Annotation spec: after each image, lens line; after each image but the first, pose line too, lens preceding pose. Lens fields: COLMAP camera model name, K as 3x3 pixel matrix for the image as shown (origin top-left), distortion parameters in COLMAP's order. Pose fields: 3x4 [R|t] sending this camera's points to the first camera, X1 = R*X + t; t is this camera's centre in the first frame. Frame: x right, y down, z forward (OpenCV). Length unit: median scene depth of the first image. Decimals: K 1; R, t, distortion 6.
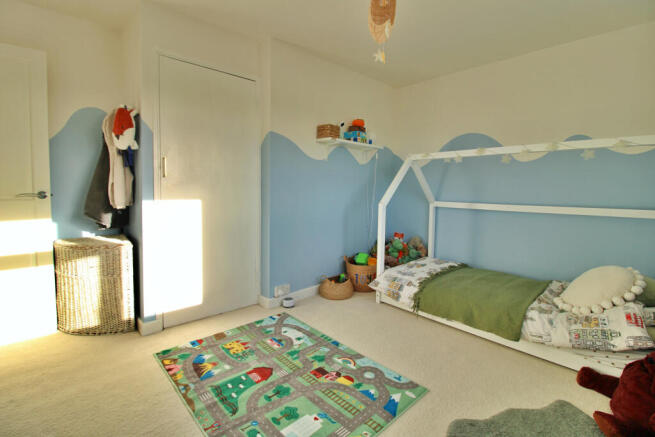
lens RADIAL K [[307.1, 0, 324.0], [0, 307.1, 210.2], [0, 0, 1]] dist [-0.002091, -0.000788]
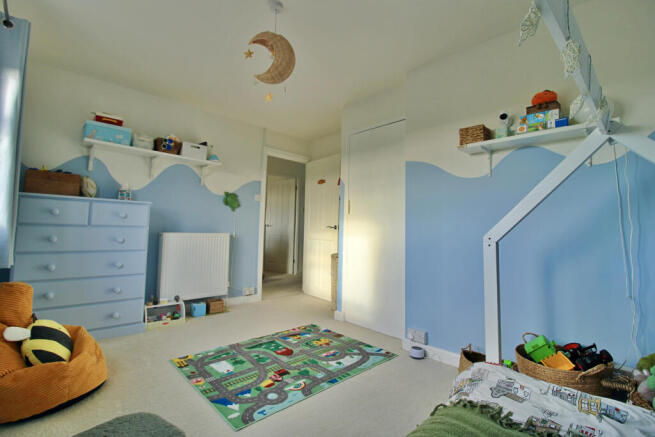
lens RADIAL K [[295.9, 0, 313.0], [0, 295.9, 214.3], [0, 0, 1]] dist [-0.001035, -0.000189]
pose [[-0.002508, -0.067339, -0.997727, 1.030126], [-0.091645, 0.993547, -0.066827, 0.005585], [0.995789, 0.091269, -0.008664, 0.981474]]
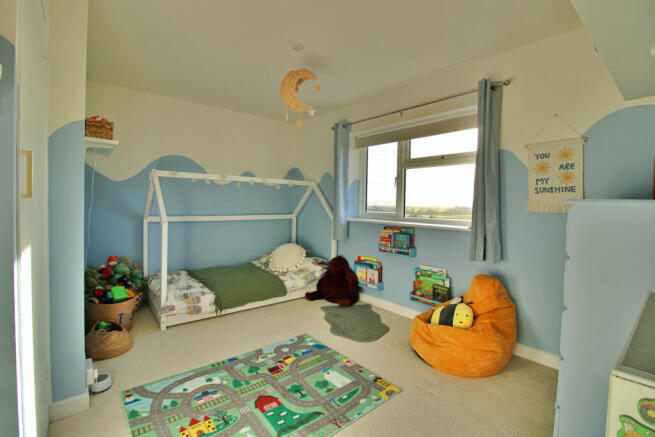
lens RADIAL K [[307.1, 0, 324.0], [0, 307.1, 210.2], [0, 0, 1]] dist [-0.002091, -0.000788]
pose [[0.032089, -0.033992, 0.998907, -1.061403], [0.047182, 0.998359, 0.032457, -0.100356], [-0.998371, 0.046089, 0.033640, 0.684669]]
